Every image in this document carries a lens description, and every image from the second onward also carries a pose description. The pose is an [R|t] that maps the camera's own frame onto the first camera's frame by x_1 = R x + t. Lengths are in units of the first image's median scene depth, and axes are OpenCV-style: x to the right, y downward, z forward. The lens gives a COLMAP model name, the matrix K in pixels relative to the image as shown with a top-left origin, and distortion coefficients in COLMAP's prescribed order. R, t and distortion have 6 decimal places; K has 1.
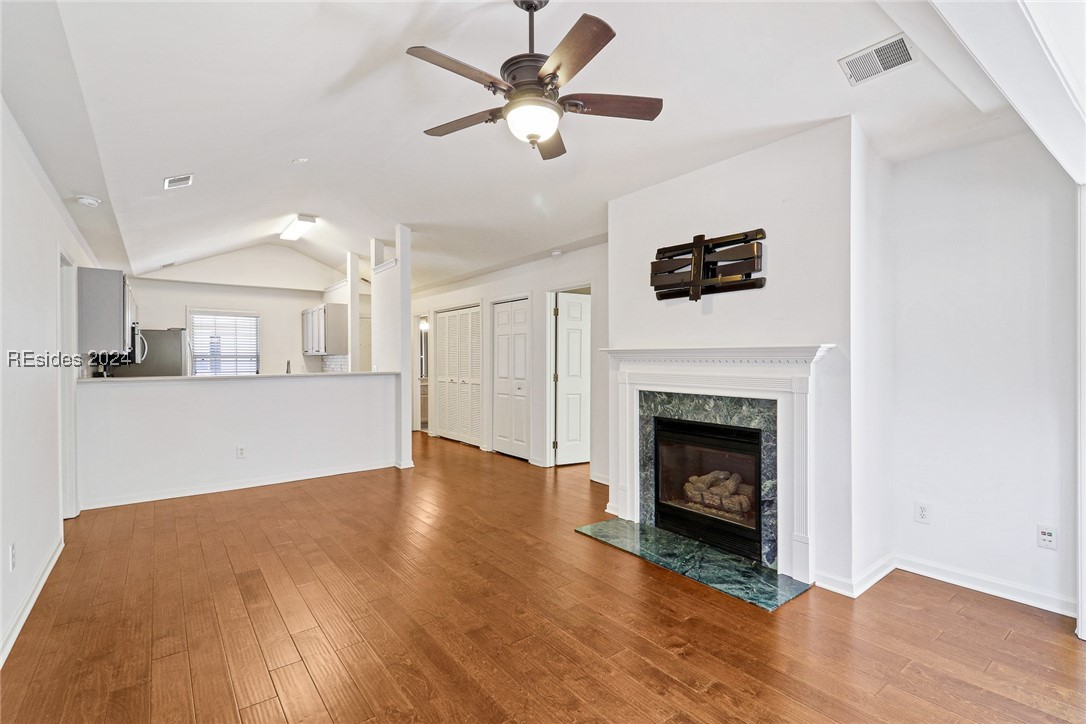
lens RADIAL K [[509.7, 0, 556.3], [0, 509.7, 362.5], [0, 0, 1]] dist [0.023431, -0.008188]
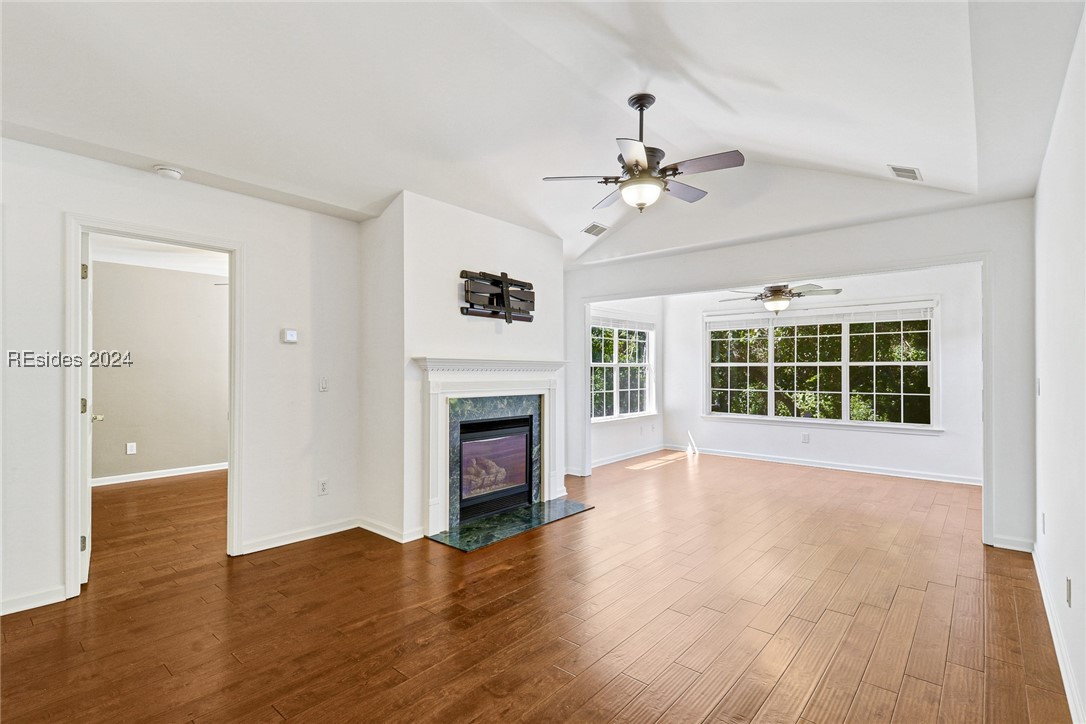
lens RADIAL K [[509.7, 0, 548.7], [0, 509.7, 368.4], [0, 0, 1]] dist [0.023431, -0.008188]
pose [[-0.207498, 0.006067, 0.978217, -0.965742], [0.006678, 0.999966, -0.004786, -0.000183], [-0.978213, 0.005539, -0.207531, 1.115036]]
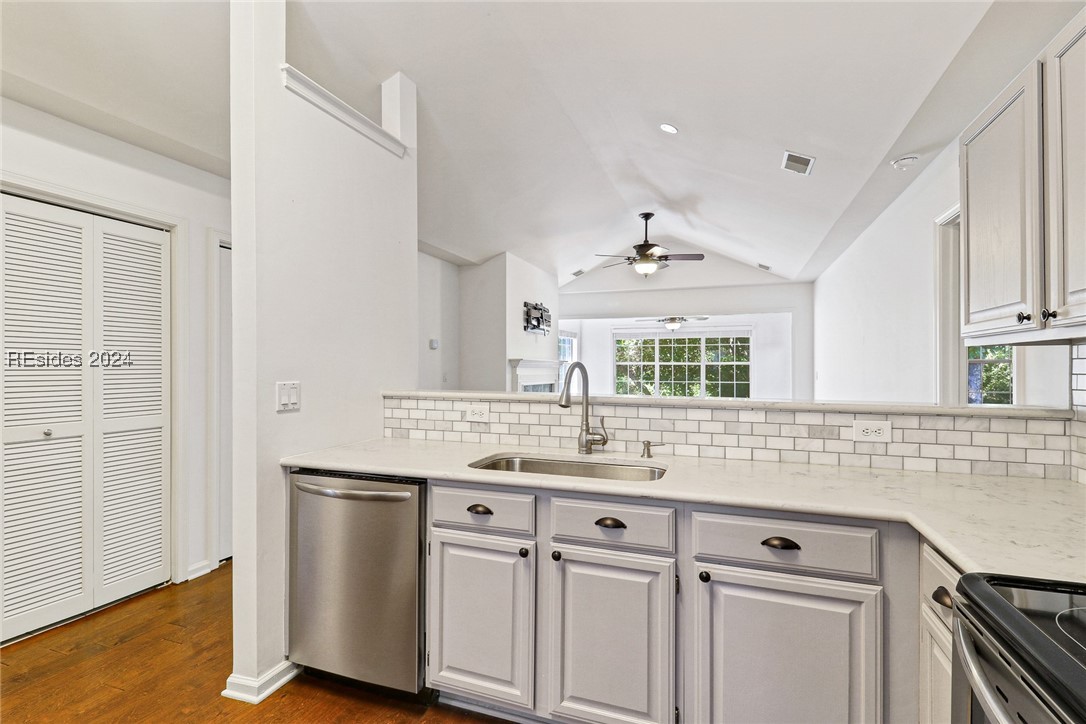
lens RADIAL K [[509.7, 0, 544.4], [0, 509.7, 368.1], [0, 0, 1]] dist [0.023431, -0.008188]
pose [[-0.533960, 0.001504, 0.845508, -1.331664], [0.005113, 0.999986, 0.001450, -0.001299], [-0.845494, 0.005097, -0.533960, 1.969720]]
